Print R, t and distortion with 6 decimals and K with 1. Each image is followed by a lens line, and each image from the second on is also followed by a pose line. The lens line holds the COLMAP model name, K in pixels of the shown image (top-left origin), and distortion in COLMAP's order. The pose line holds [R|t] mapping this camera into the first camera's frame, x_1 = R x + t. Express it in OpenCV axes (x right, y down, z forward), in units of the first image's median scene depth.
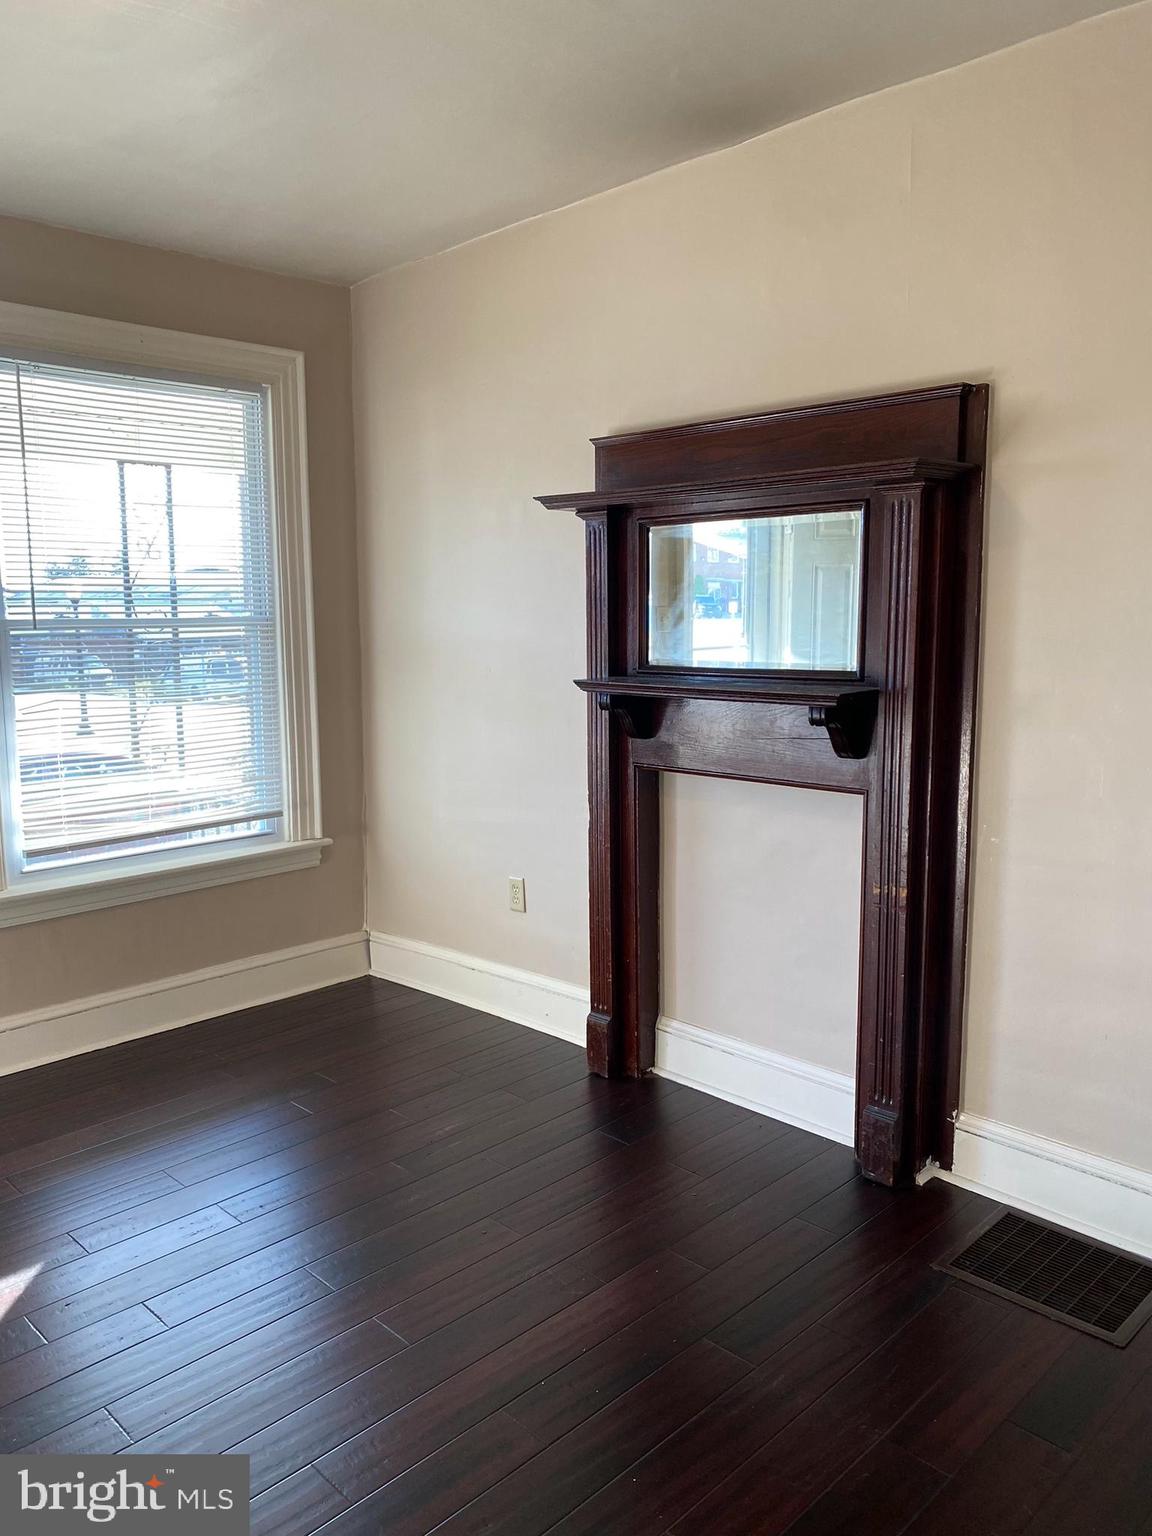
lens RADIAL K [[1171.4, 0, 576.0], [0, 1171.4, 768.0], [0, 0, 1]] dist [0.003246, 0.000147]
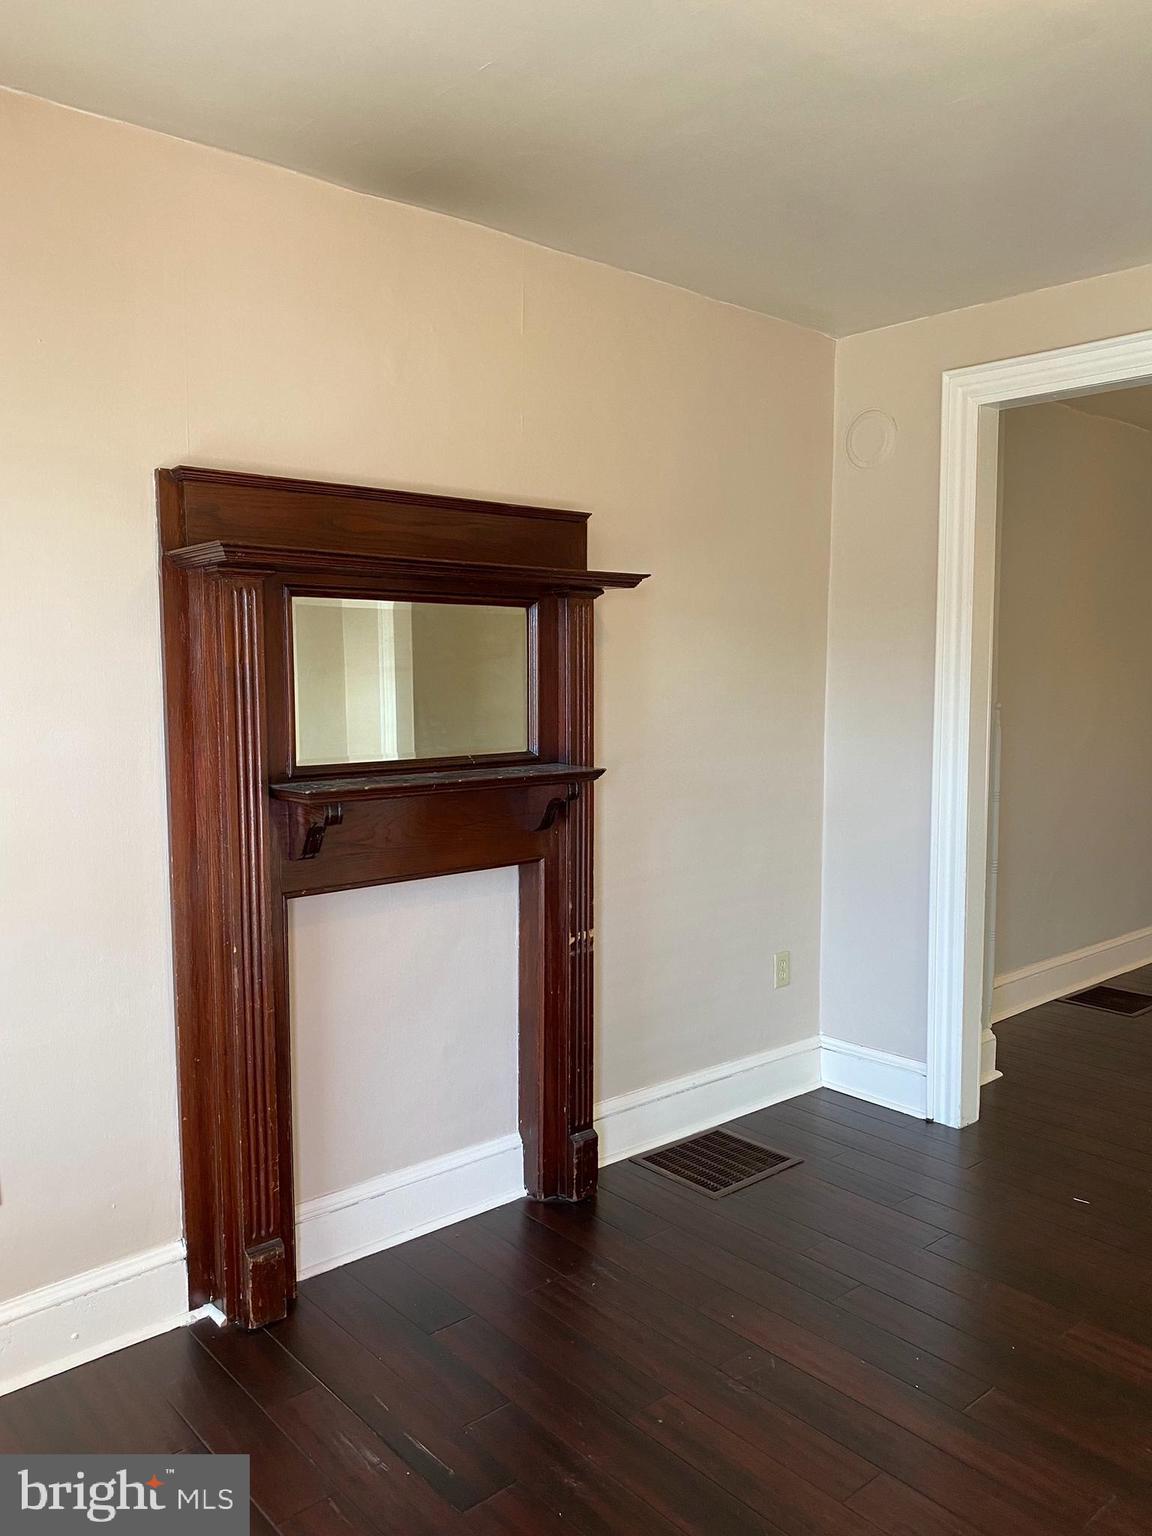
lens RADIAL K [[1171.4, 0, 576.0], [0, 1171.4, 768.0], [0, 0, 1]] dist [0.003246, 0.000147]
pose [[0.057543, -0.056442, 0.996746, -0.752393], [0.150356, 0.987503, 0.047238, -0.098757], [-0.986956, 0.147148, 0.065311, 0.783385]]
